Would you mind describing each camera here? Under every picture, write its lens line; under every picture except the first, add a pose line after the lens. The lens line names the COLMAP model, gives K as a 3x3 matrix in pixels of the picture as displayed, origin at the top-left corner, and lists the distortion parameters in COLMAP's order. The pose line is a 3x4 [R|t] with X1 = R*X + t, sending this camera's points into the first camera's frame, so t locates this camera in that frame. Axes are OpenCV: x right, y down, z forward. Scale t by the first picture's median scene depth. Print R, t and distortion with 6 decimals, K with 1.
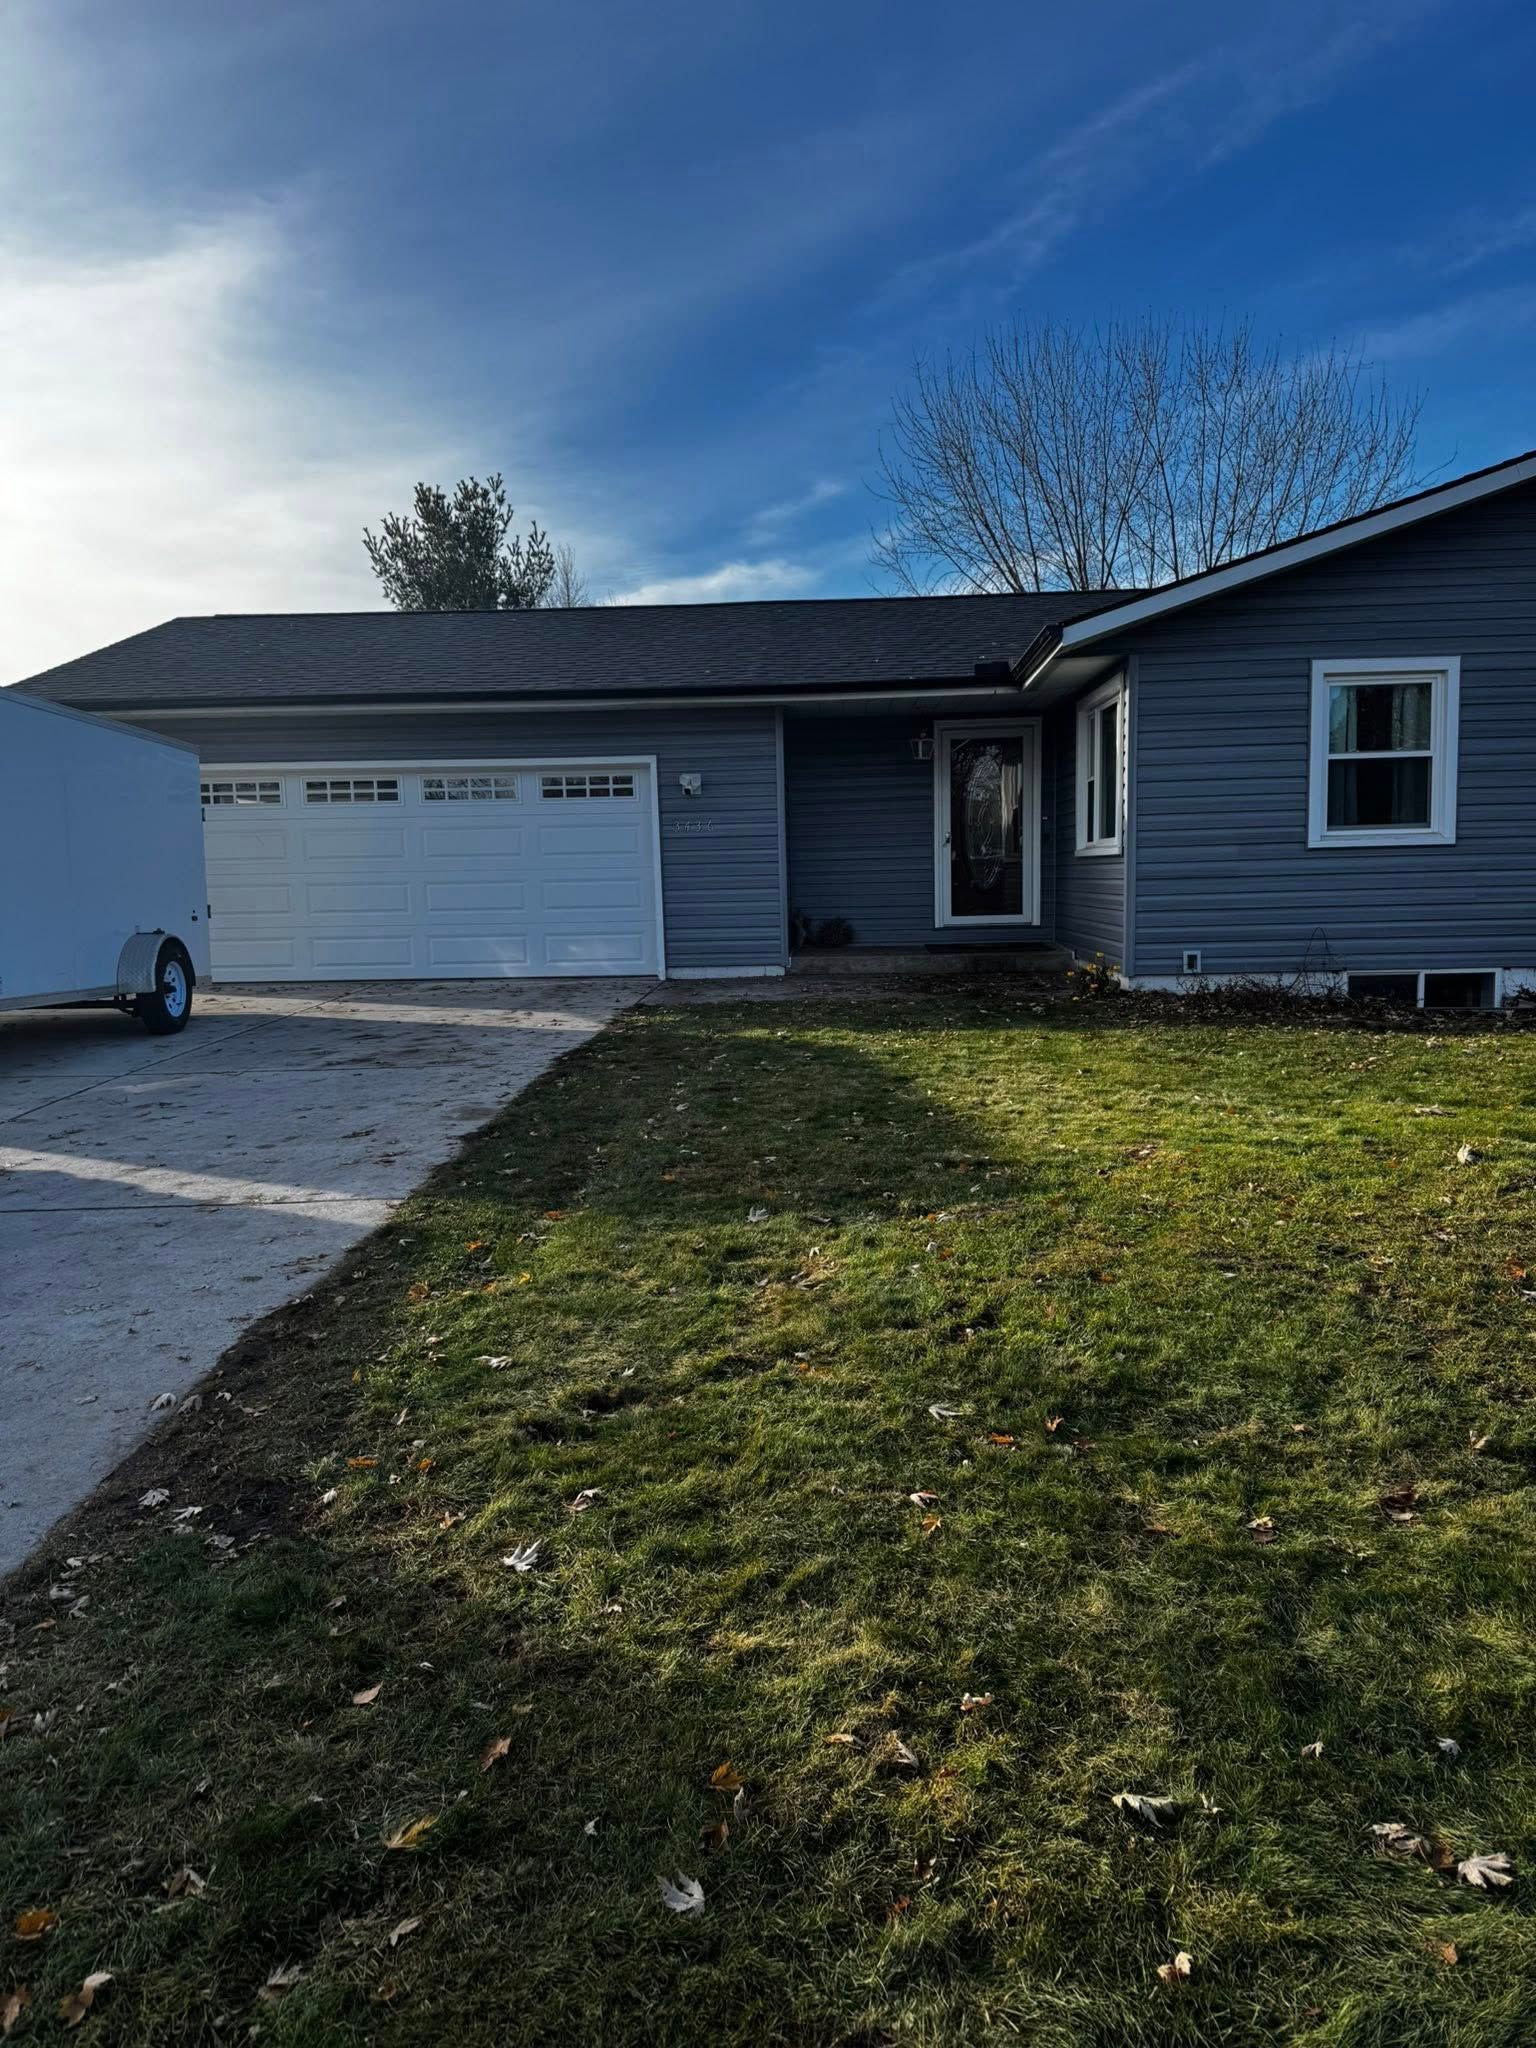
lens RADIAL K [[1383.7, 0, 768.0], [0, 1383.7, 1024.0], [0, 0, 1]] dist [0.059419, -0.002065]
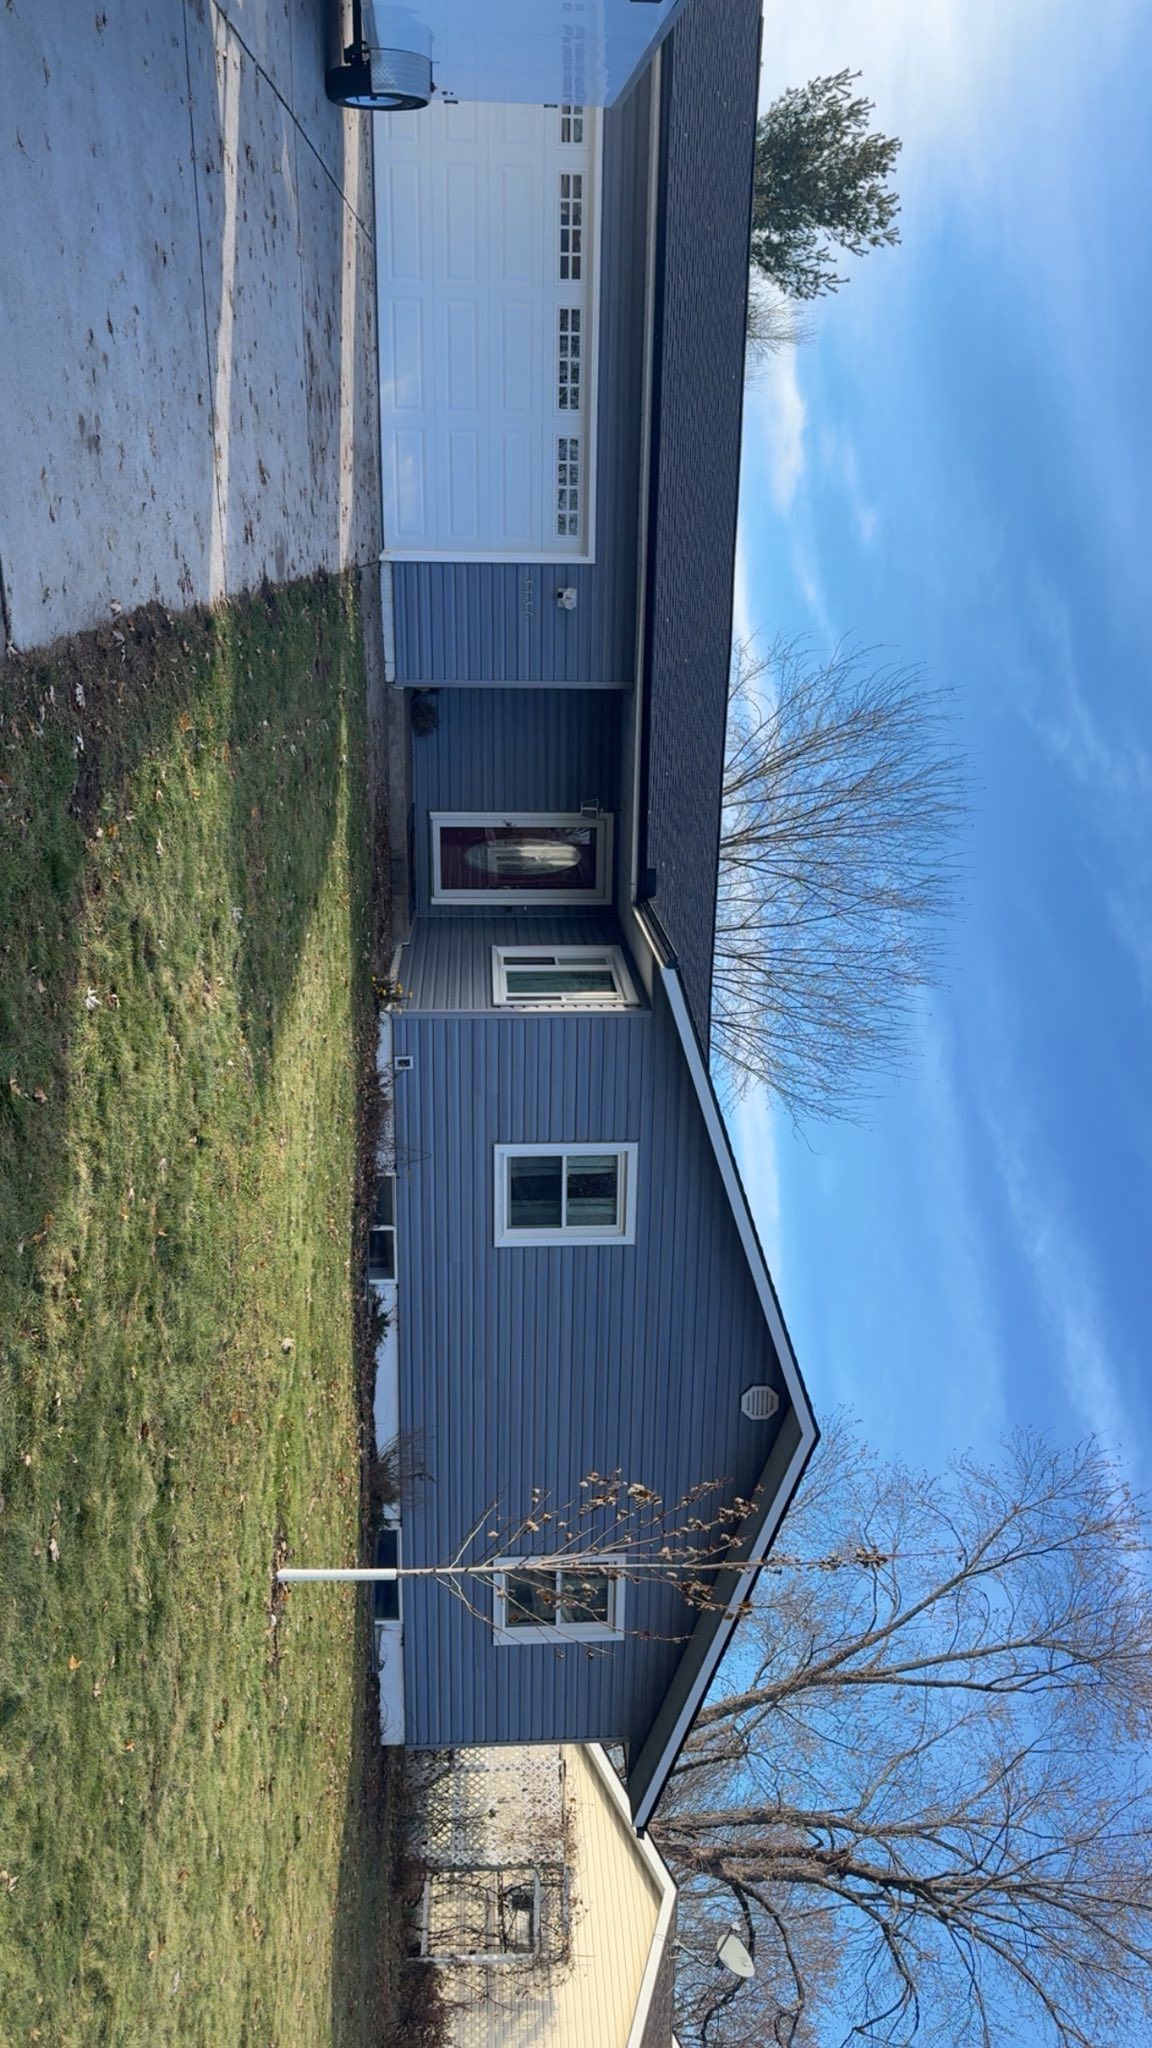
lens RADIAL K [[1386.7, 0, 576.0], [0, 1386.7, 1024.0], [0, 0, 1]] dist [0.064133, -0.000296]
pose [[-0.042181, 0.937158, 0.346347, -0.124647], [-0.983362, 0.022363, -0.180273, 0.020709], [-0.176690, -0.348189, 0.920622, -0.106221]]
